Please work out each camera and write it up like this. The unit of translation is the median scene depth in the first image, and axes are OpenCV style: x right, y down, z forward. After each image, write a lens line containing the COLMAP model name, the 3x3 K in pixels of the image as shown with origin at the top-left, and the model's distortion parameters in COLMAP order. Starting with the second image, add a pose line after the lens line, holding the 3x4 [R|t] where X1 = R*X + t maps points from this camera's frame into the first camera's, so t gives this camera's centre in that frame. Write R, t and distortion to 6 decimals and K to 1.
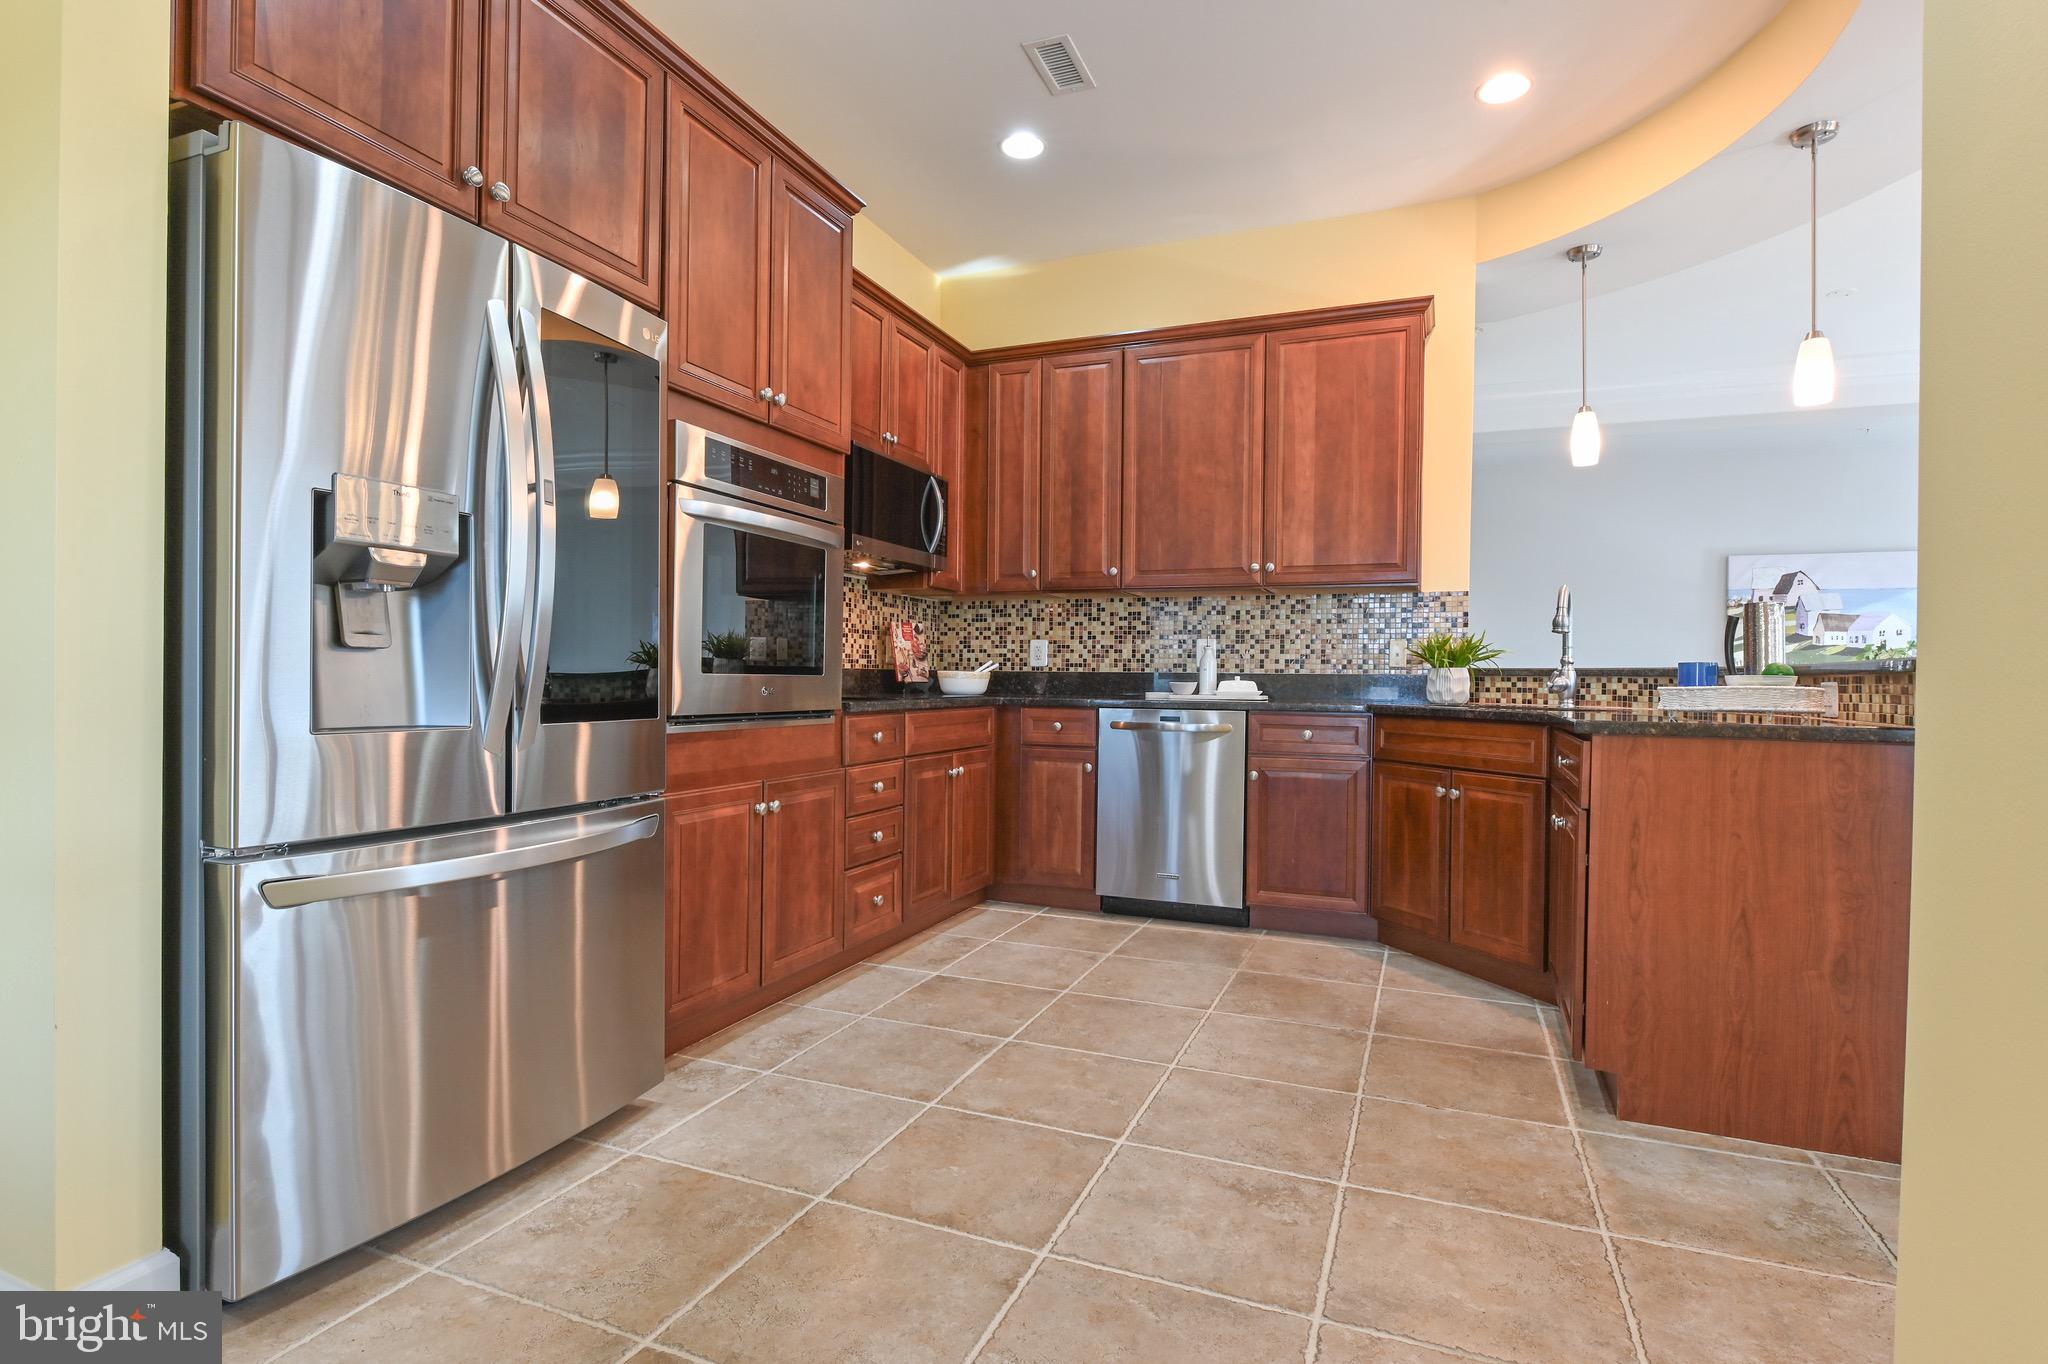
lens RADIAL K [[1029.1, 0, 1016.0], [0, 1029.1, 685.8], [0, 0, 1]] dist [-0.010022, -0.000616]
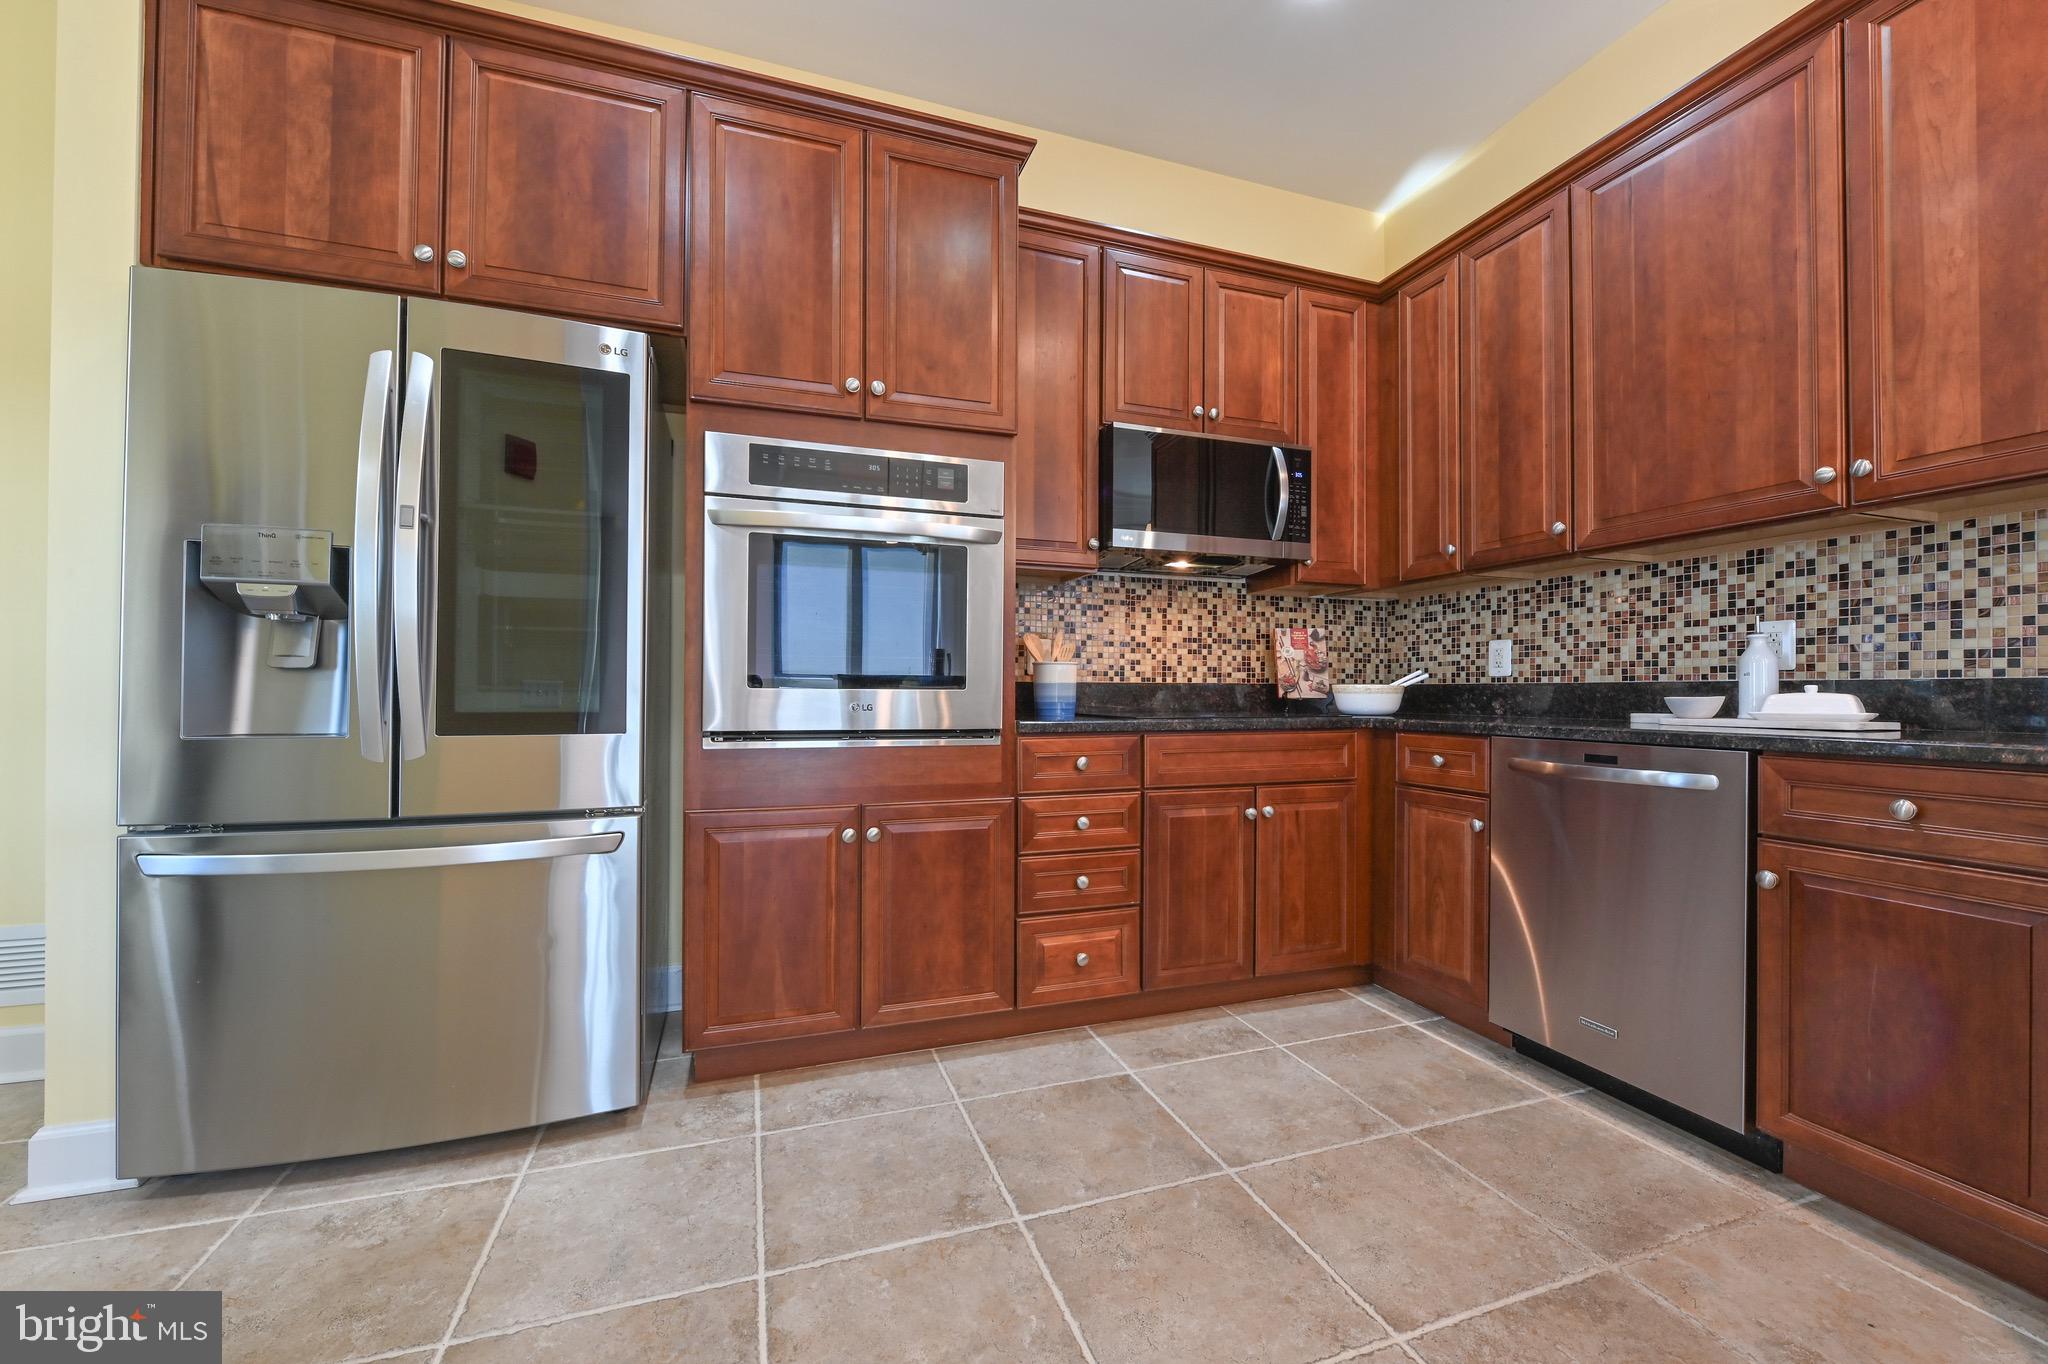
lens RADIAL K [[807.6, 0, 1018.7], [0, 807.6, 687.9], [0, 0, 1]] dist [-0.010540, -0.000277]
pose [[0.657671, -0.013350, -0.753187, 0.341196], [-0.001993, 0.999809, -0.019461, 0.001498], [0.753303, 0.014300, 0.657518, 0.549690]]
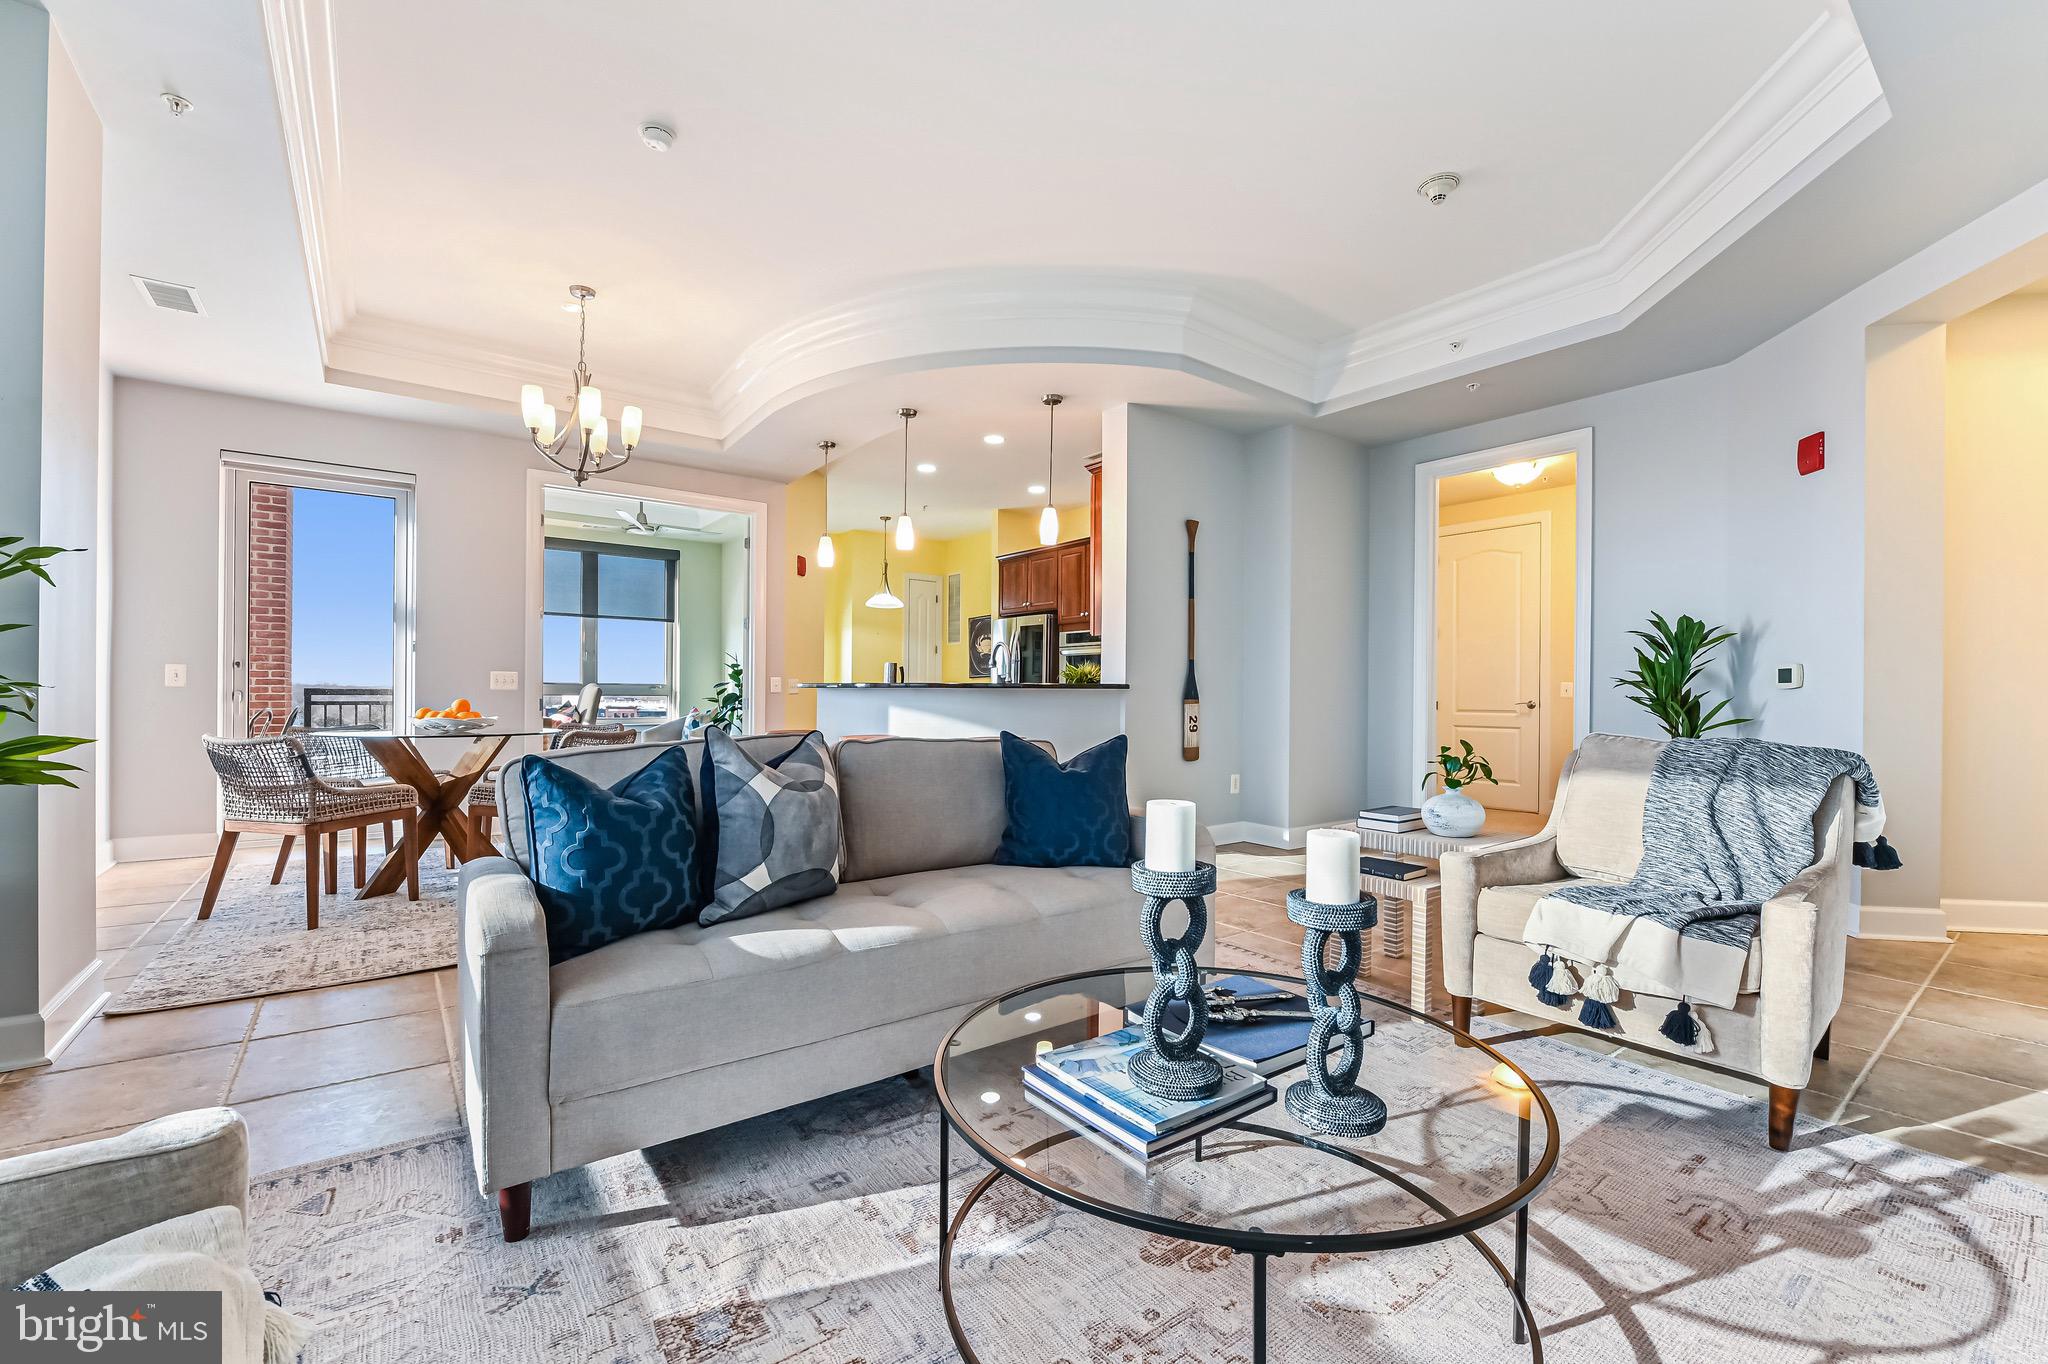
lens RADIAL K [[826.1, 0, 1009.2], [0, 826.1, 692.0], [0, 0, 1]] dist [-0.010958, -0.001725]
pose [[-0.509660, -0.019245, -0.860161, 1.984926], [-0.018543, 0.999763, -0.011381, 0.016295], [0.860176, 0.010150, -0.509896, 1.913133]]
